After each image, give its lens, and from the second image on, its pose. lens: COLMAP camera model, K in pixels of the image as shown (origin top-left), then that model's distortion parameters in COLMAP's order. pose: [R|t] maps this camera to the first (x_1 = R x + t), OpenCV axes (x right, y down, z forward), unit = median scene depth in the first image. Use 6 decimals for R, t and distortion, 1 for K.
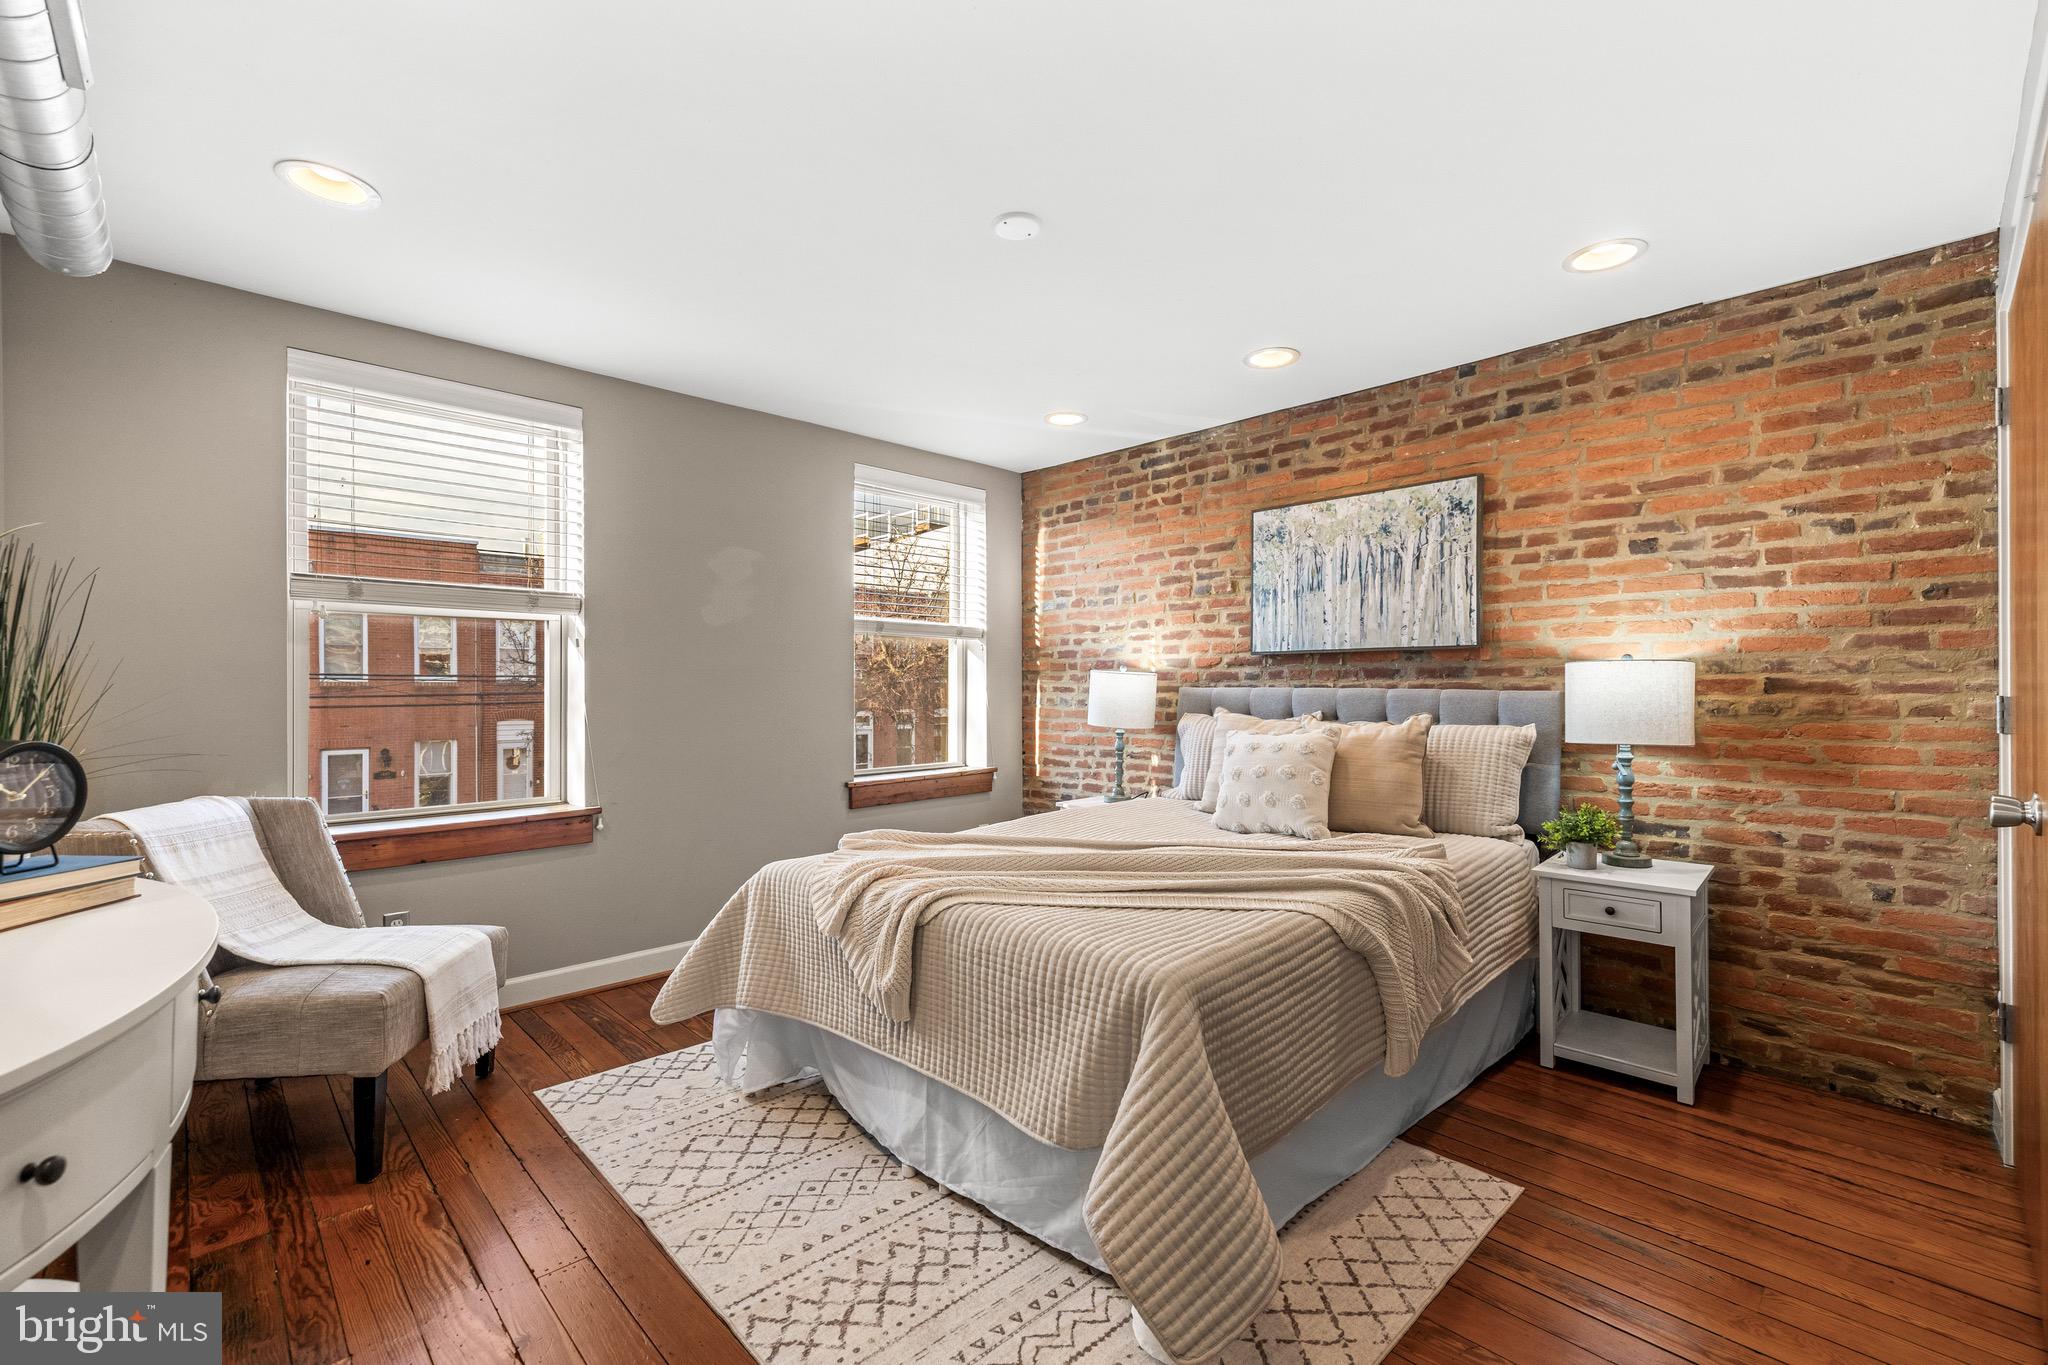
lens RADIAL K [[884.8, 0, 1027.0], [0, 884.8, 684.7], [0, 0, 1]] dist [-0.001027, -0.000122]
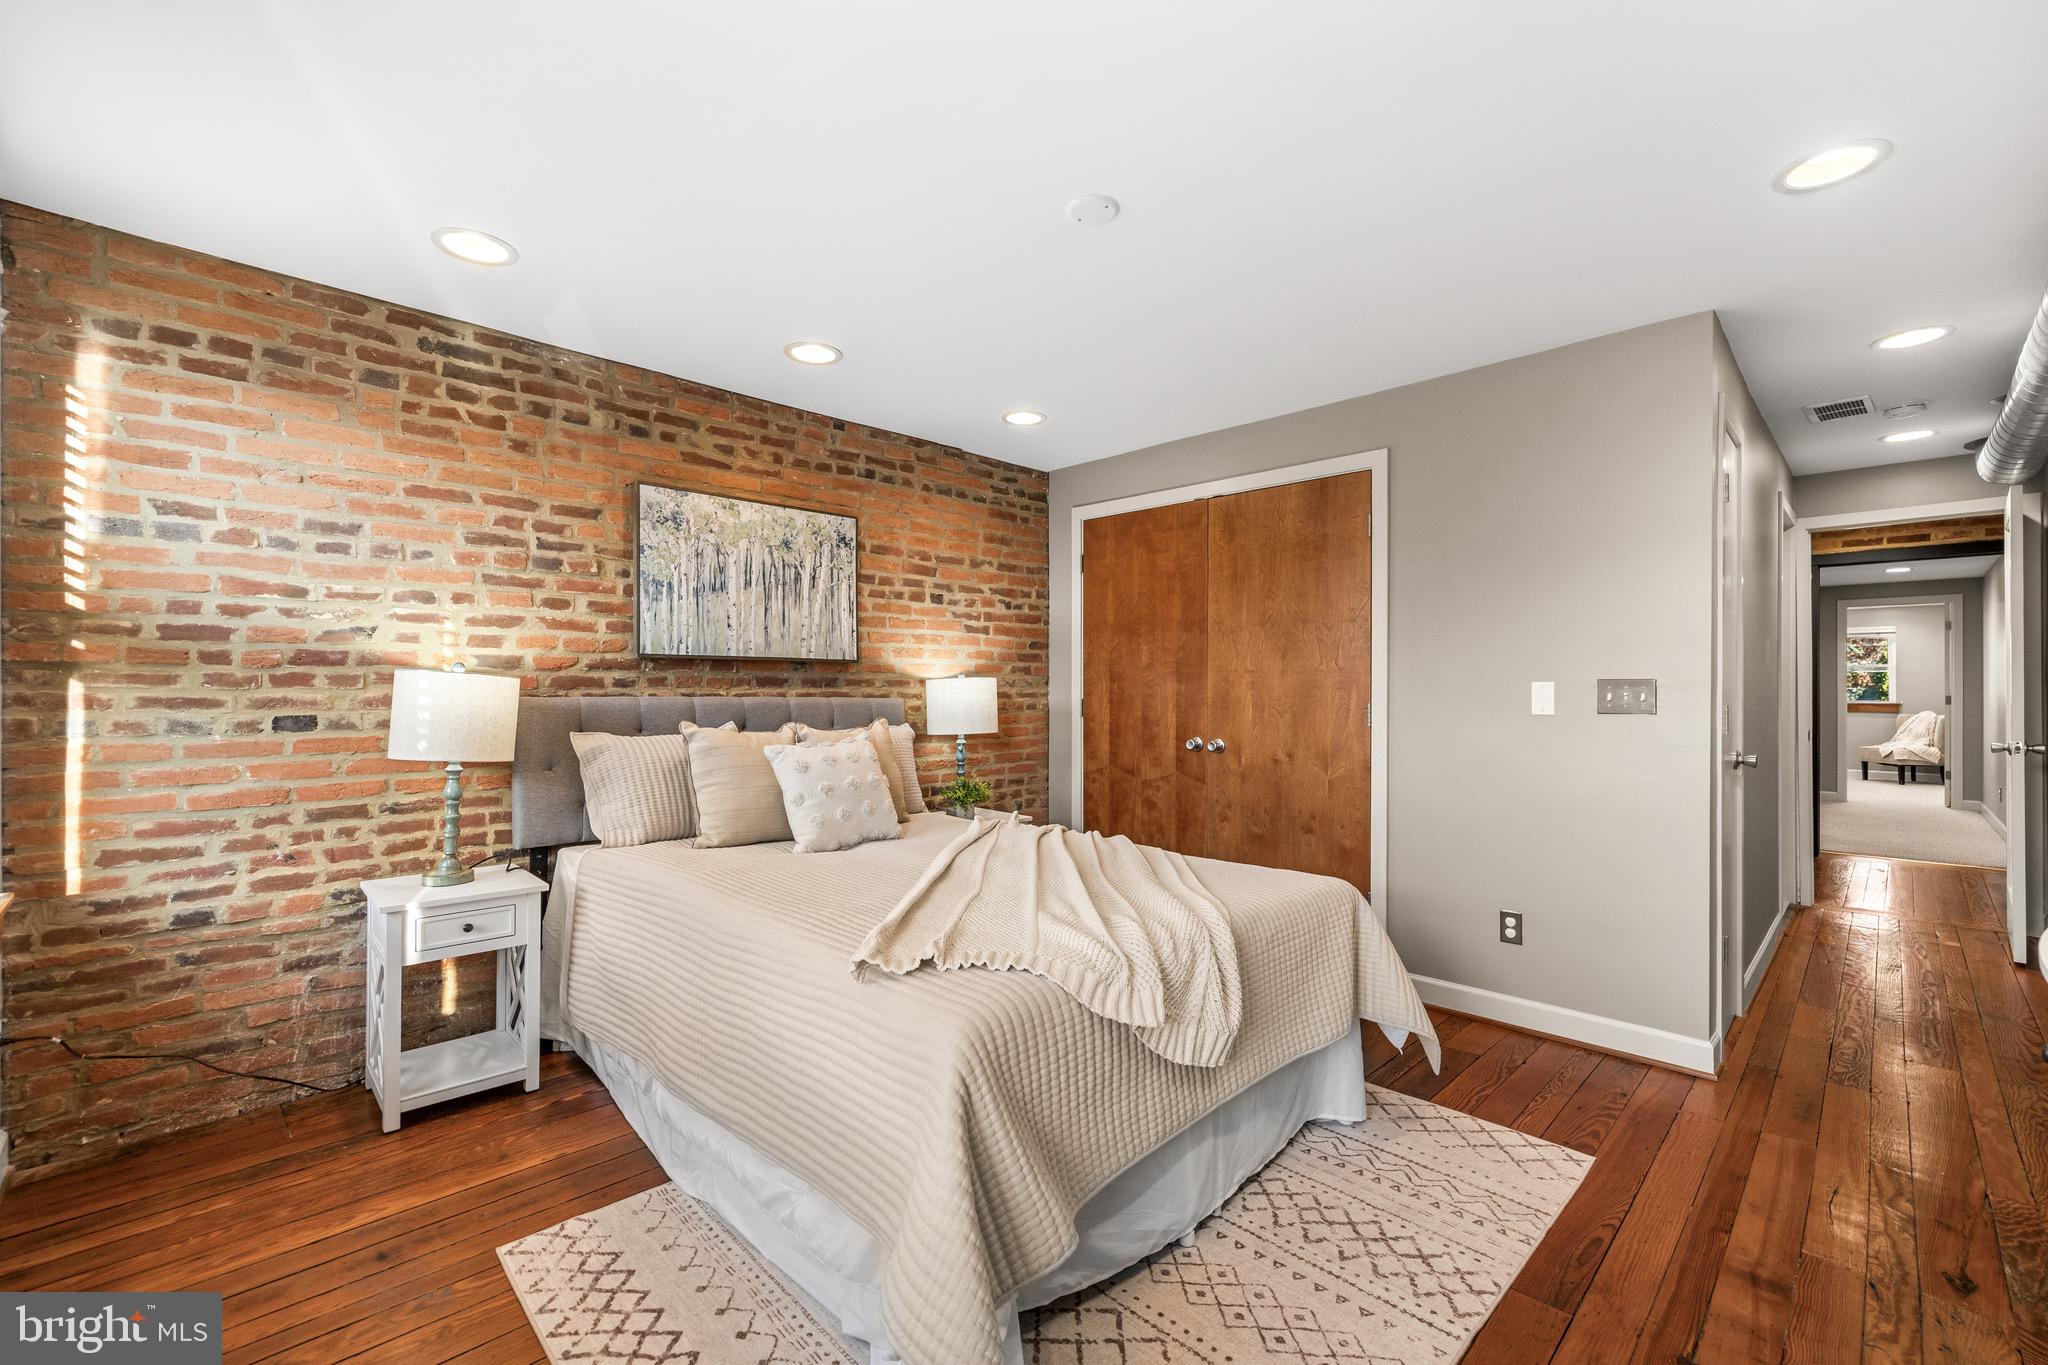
lens RADIAL K [[884.8, 0, 1027.1], [0, 884.8, 685.6], [0, 0, 1]] dist [-0.001027, -0.000122]
pose [[-0.027743, 0.005948, 0.999597, -0.622789], [-0.003031, 0.999977, -0.006034, -0.003542], [-0.999610, -0.003197, -0.027724, 0.718996]]
